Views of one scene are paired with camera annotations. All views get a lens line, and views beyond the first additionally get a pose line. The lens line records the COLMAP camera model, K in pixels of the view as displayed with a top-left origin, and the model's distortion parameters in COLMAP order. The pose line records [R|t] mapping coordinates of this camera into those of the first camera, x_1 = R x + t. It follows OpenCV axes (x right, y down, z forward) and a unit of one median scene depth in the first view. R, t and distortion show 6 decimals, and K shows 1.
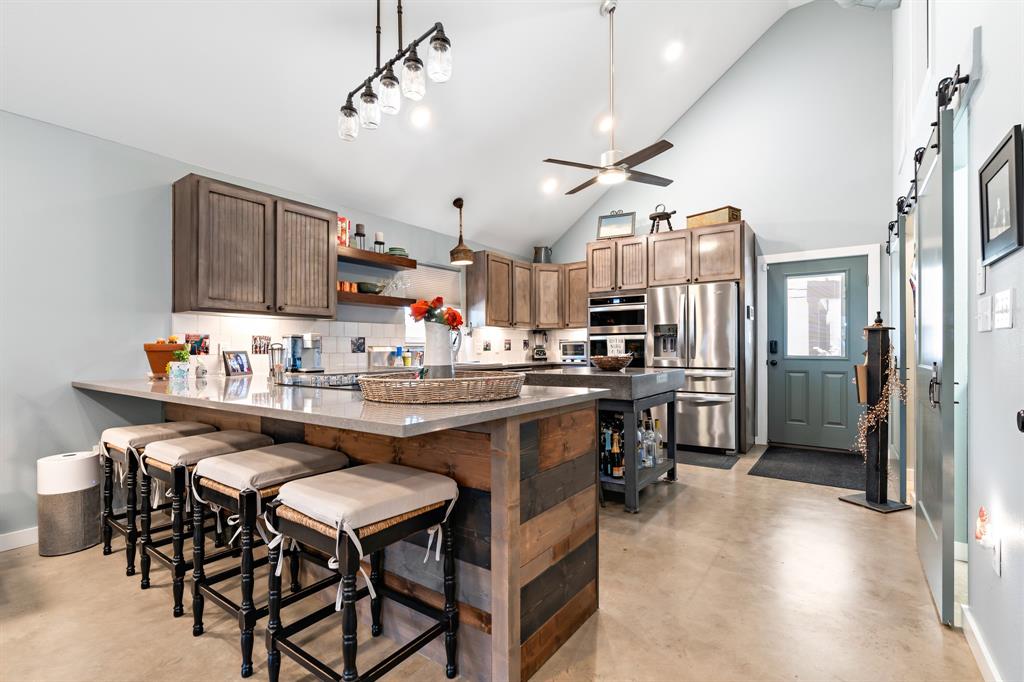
lens RADIAL K [[465.8, 0, 510.2], [0, 465.8, 346.5], [0, 0, 1]] dist [-0.007106, 0.003847]
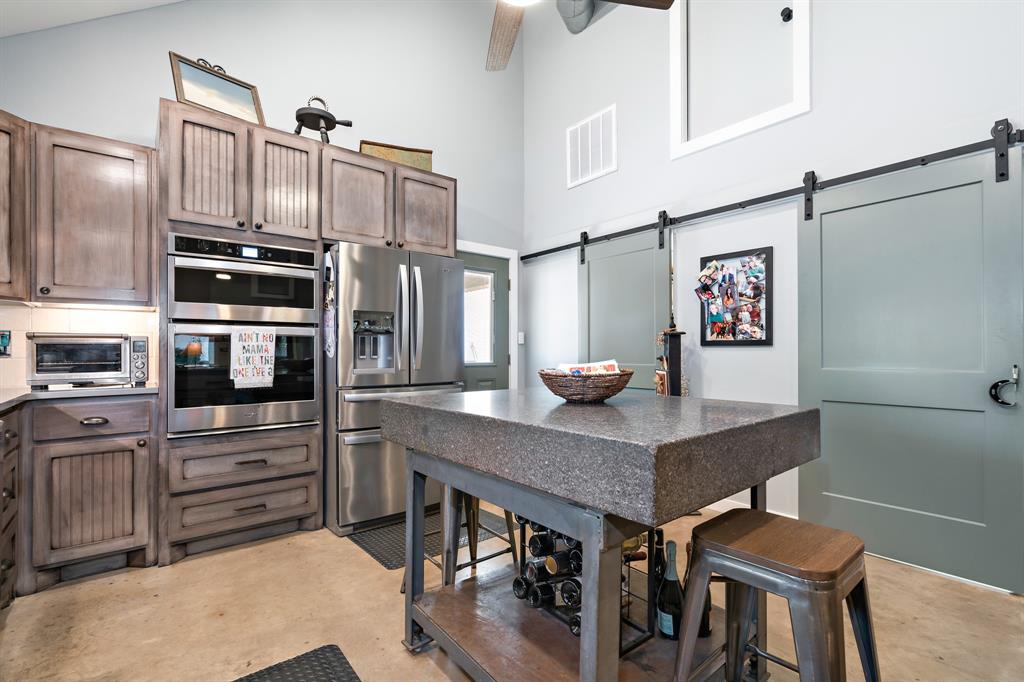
lens RADIAL K [[465.8, 0, 509.8], [0, 465.8, 344.7], [0, 0, 1]] dist [-0.007106, 0.003847]
pose [[0.253315, 0.012538, 0.967303, -0.175960], [-0.003426, 0.999921, -0.012064, -0.000196], [-0.967378, -0.000258, 0.253338, 0.696421]]
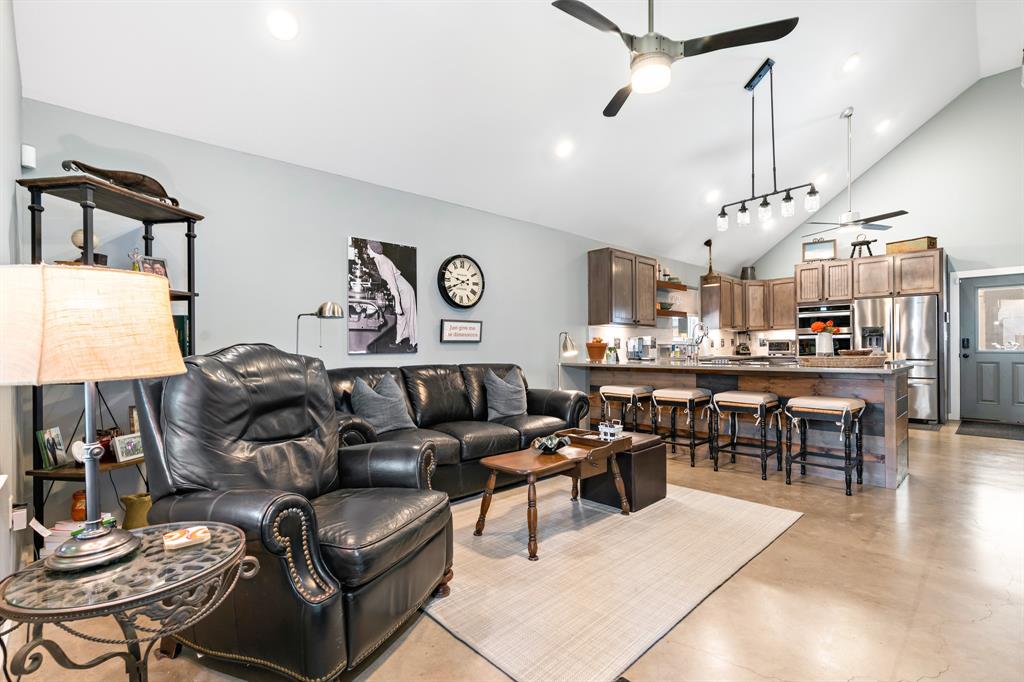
lens RADIAL K [[465.8, 0, 509.9], [0, 465.8, 345.0], [0, 0, 1]] dist [-0.007106, 0.003847]
pose [[0.982145, -0.003878, -0.188085, -0.440161], [0.003930, 0.999992, -0.000098, 0.000901], [0.188084, -0.000643, 0.982153, -0.507939]]
